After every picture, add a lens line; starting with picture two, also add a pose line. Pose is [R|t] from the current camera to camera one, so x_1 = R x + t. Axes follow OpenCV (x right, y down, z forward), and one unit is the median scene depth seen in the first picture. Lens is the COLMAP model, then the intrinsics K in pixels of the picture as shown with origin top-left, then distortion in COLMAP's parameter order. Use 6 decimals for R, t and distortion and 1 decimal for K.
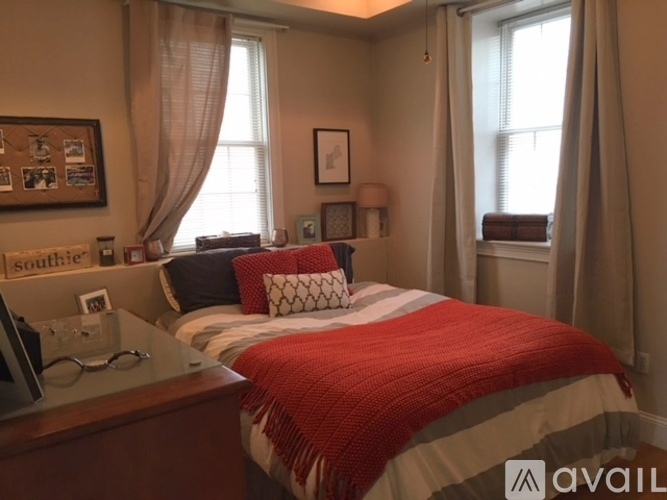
lens RADIAL K [[567.5, 0, 333.5], [0, 567.5, 250.0], [0, 0, 1]] dist [0.079557, -0.117727]
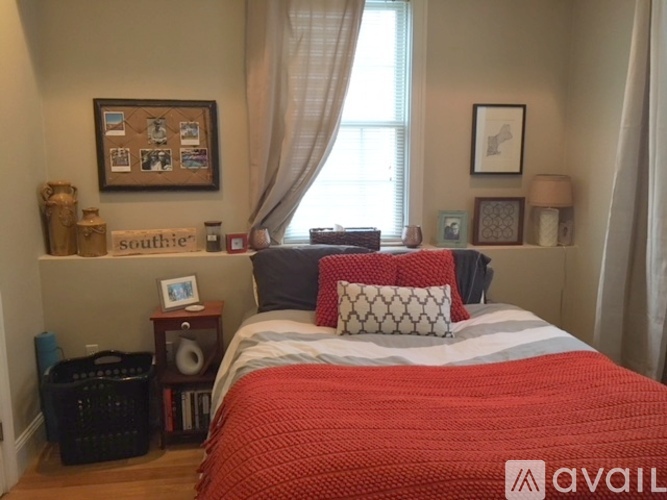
lens RADIAL K [[567.5, 0, 333.5], [0, 567.5, 250.0], [0, 0, 1]] dist [0.079557, -0.117727]
pose [[0.874637, 0.098222, -0.474723, 0.250677], [-0.083371, 0.995145, 0.052295, -0.043718], [0.477555, -0.006161, 0.878580, 0.248735]]
